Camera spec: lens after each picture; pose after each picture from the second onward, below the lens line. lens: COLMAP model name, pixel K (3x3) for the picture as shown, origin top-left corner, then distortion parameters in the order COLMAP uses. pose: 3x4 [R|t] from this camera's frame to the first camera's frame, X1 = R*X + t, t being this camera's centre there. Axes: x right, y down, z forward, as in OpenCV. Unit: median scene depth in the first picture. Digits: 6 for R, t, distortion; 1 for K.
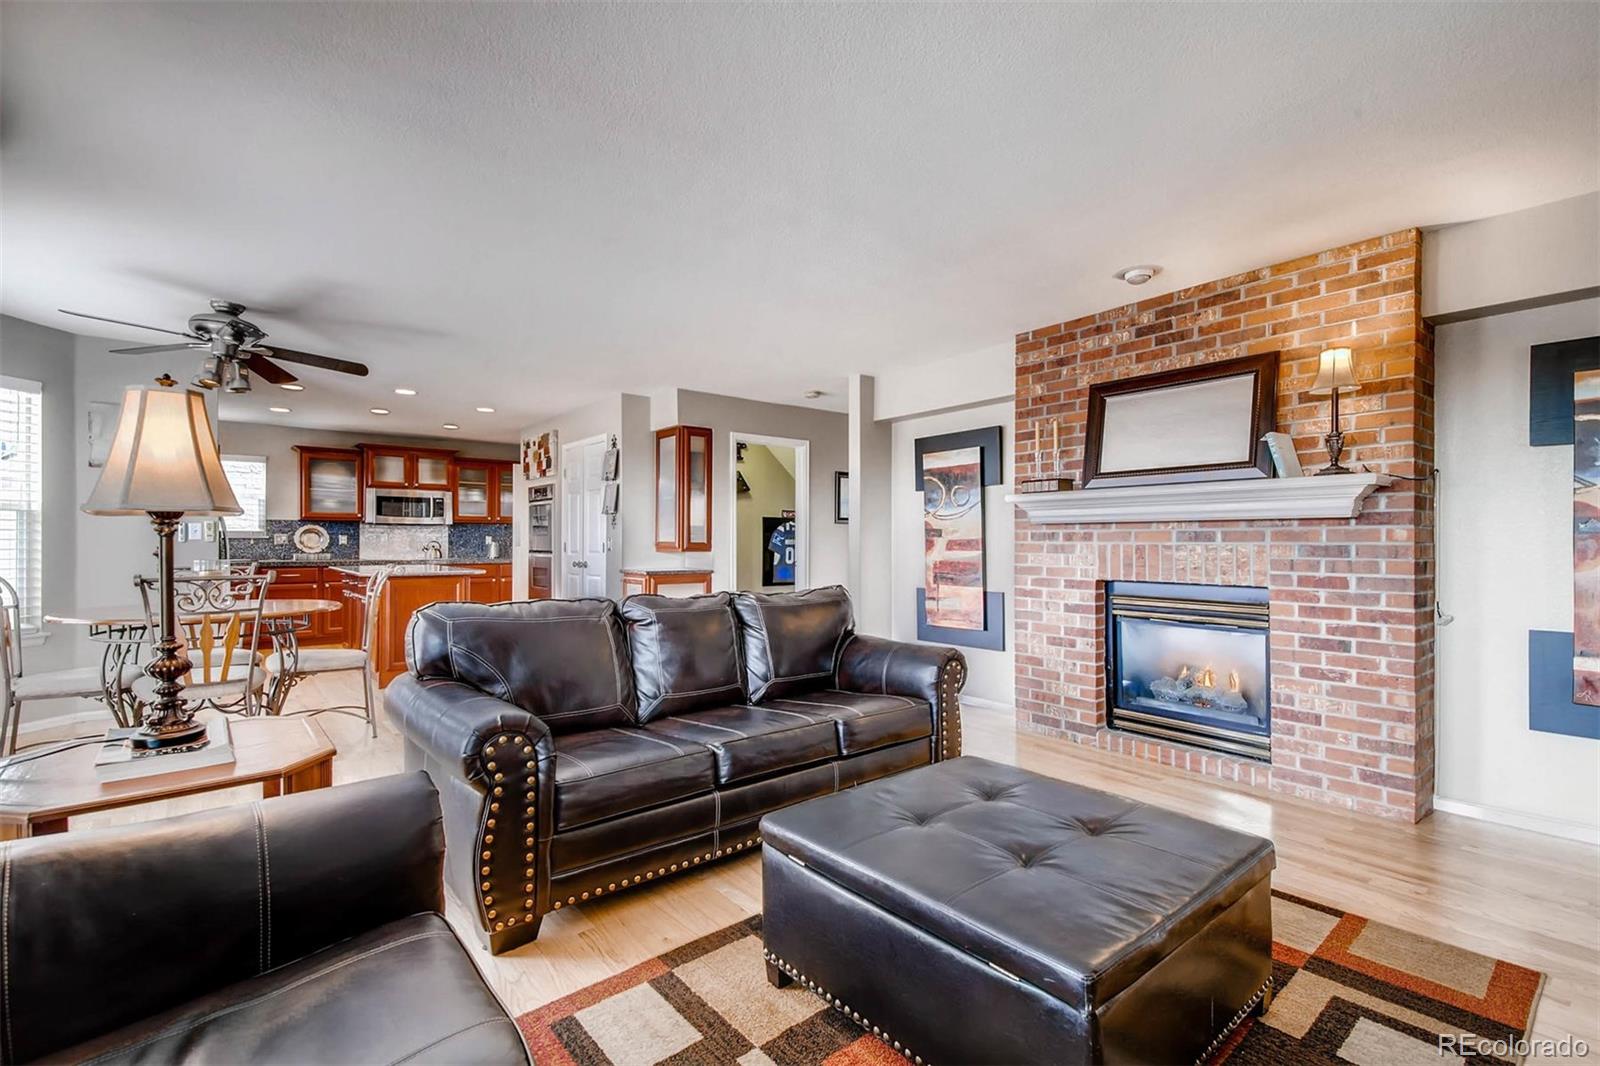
lens RADIAL K [[723.8, 0, 795.3], [0, 723.8, 536.8], [0, 0, 1]] dist [0.026098, -0.000351]
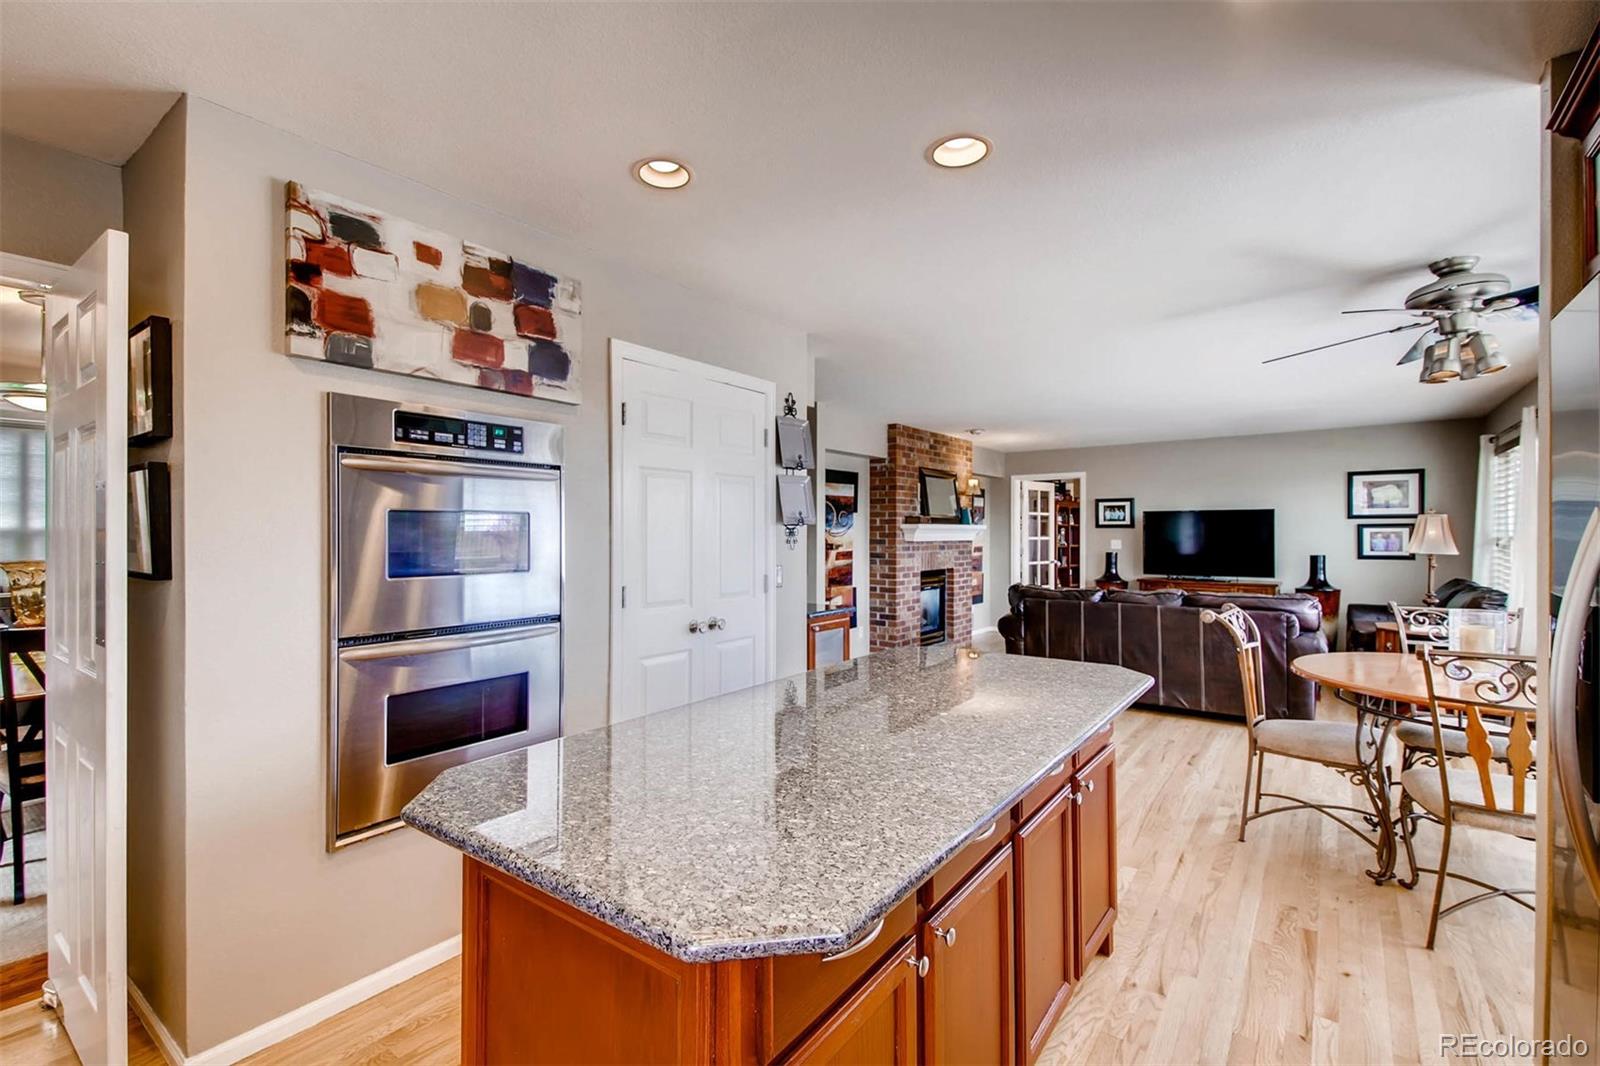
lens RADIAL K [[723.8, 0, 795.3], [0, 723.8, 536.8], [0, 0, 1]] dist [0.026098, -0.000351]
pose [[-0.261443, -0.005588, 0.965203, -0.628760], [-0.005185, 0.999977, 0.004385, -0.017456], [-0.965205, -0.003858, -0.261466, 0.866880]]
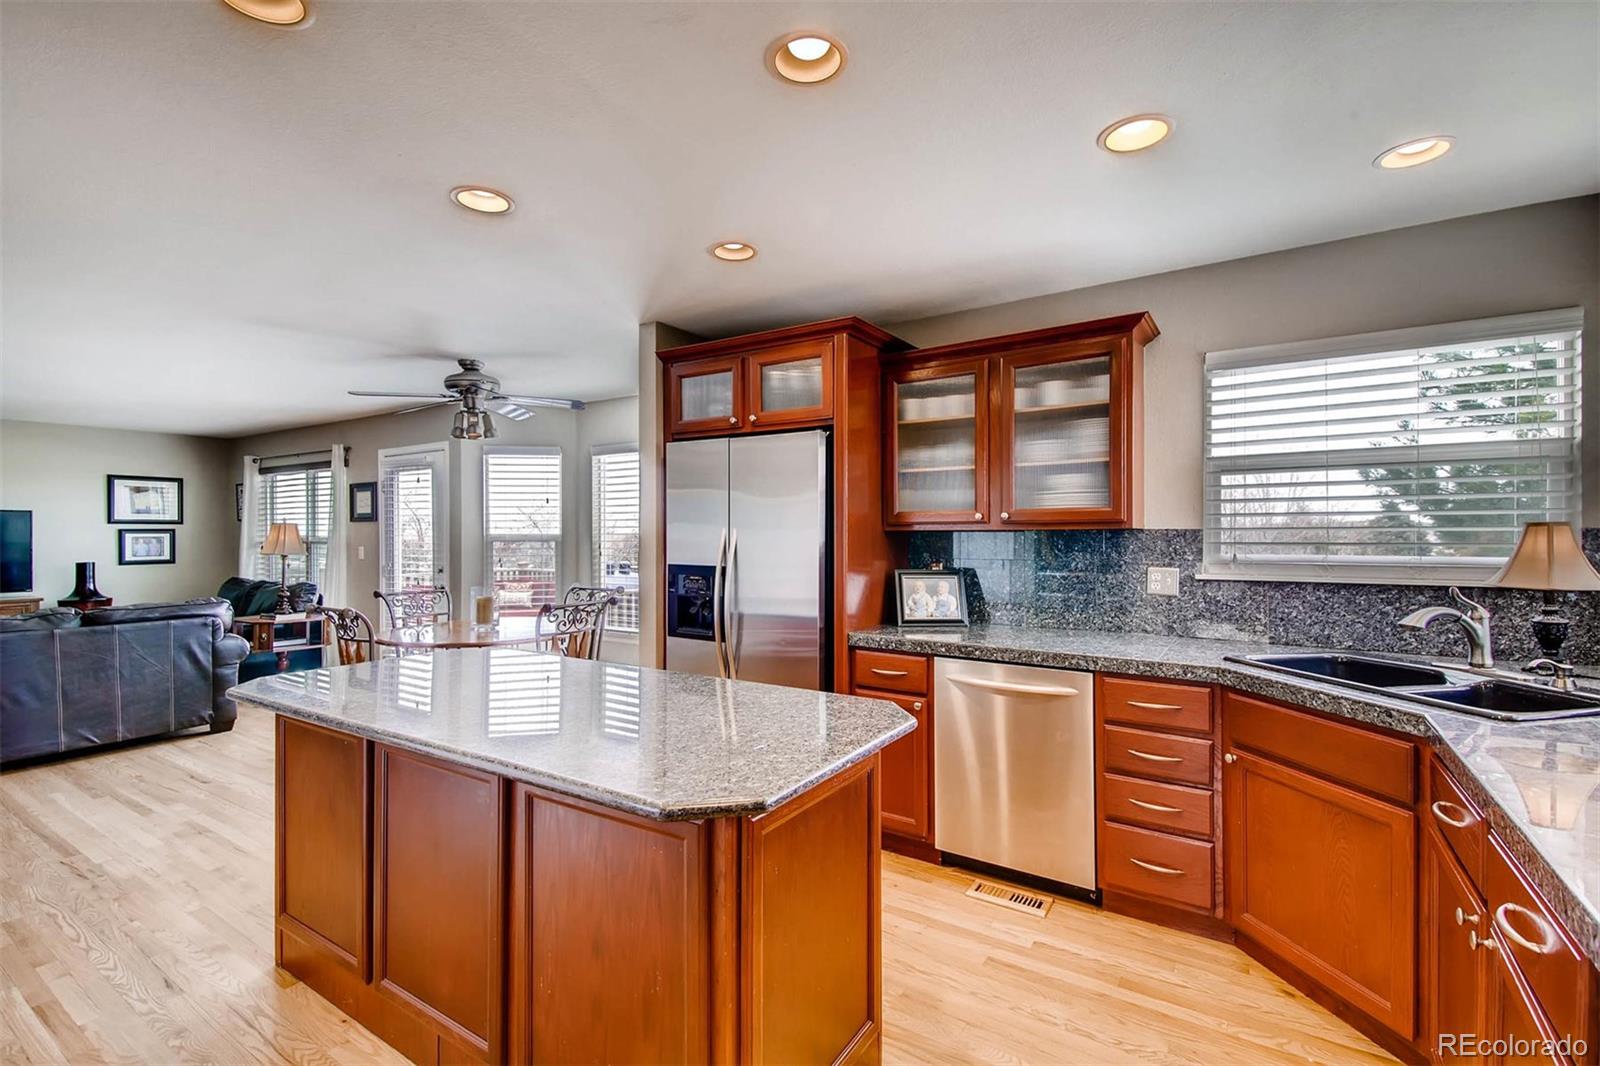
lens RADIAL K [[723.8, 0, 795.3], [0, 723.8, 536.8], [0, 0, 1]] dist [0.026098, -0.000351]
pose [[-0.952420, 0.002801, -0.304775, -0.424669], [0.003752, 0.999990, -0.002535, -0.018403], [0.304765, -0.003558, -0.952421, 1.063186]]
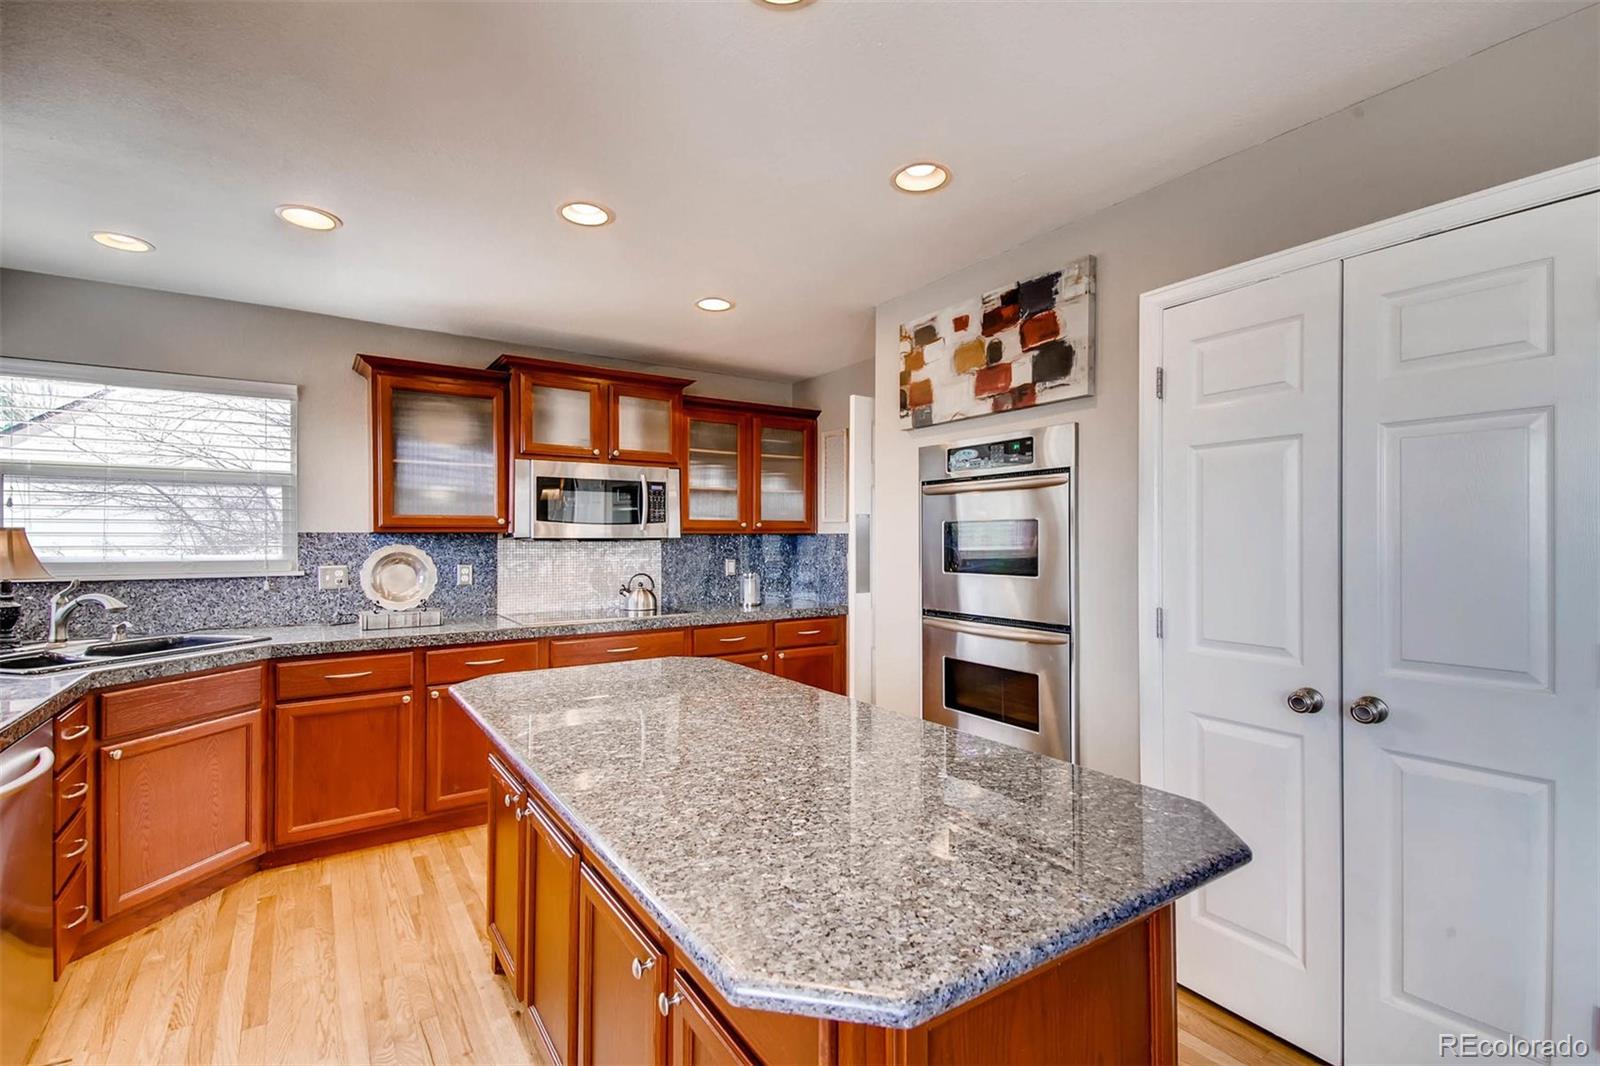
lens RADIAL K [[723.8, 0, 795.3], [0, 723.8, 536.8], [0, 0, 1]] dist [0.026098, -0.000351]
pose [[0.996214, -0.004513, -0.086815, -0.381732], [0.004537, 0.999990, 0.000086, -0.018774], [0.086814, -0.000480, 0.996224, 0.578125]]
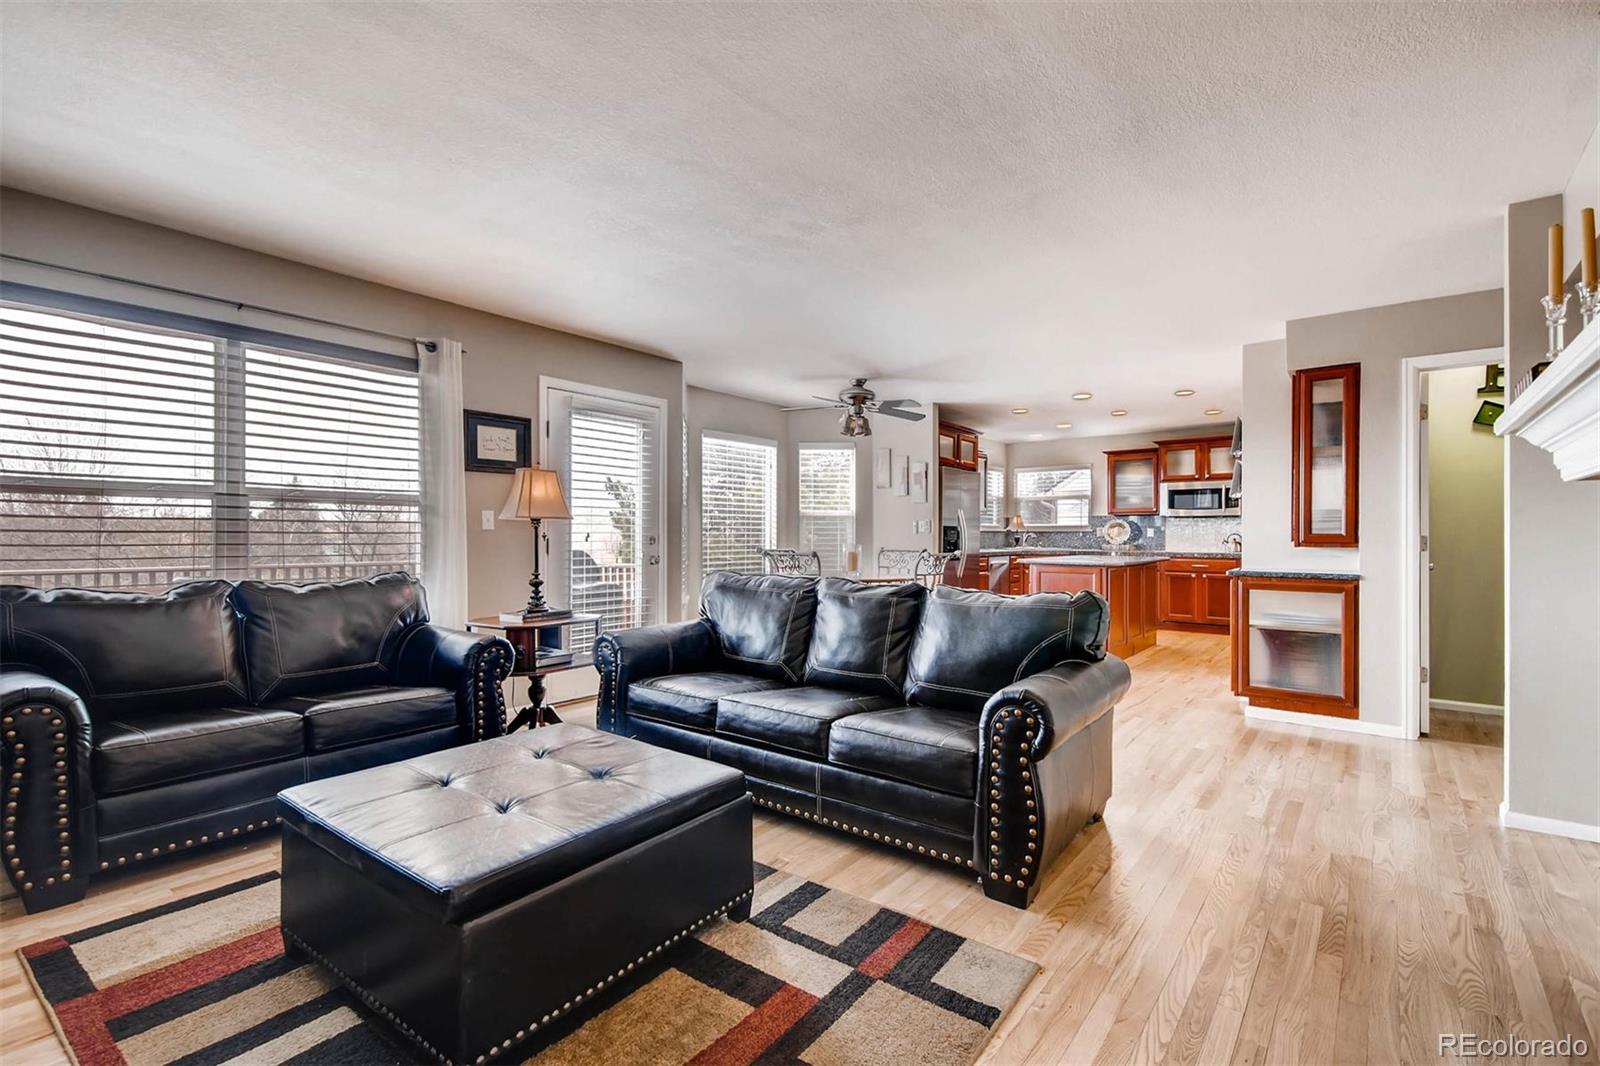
lens RADIAL K [[723.8, 0, 795.3], [0, 723.8, 536.8], [0, 0, 1]] dist [0.026098, -0.000351]
pose [[0.218255, 0.003357, -0.975886, 0.326105], [0.004059, 0.999982, 0.004348, 0.004202], [0.975883, -0.004910, 0.218238, 0.256522]]
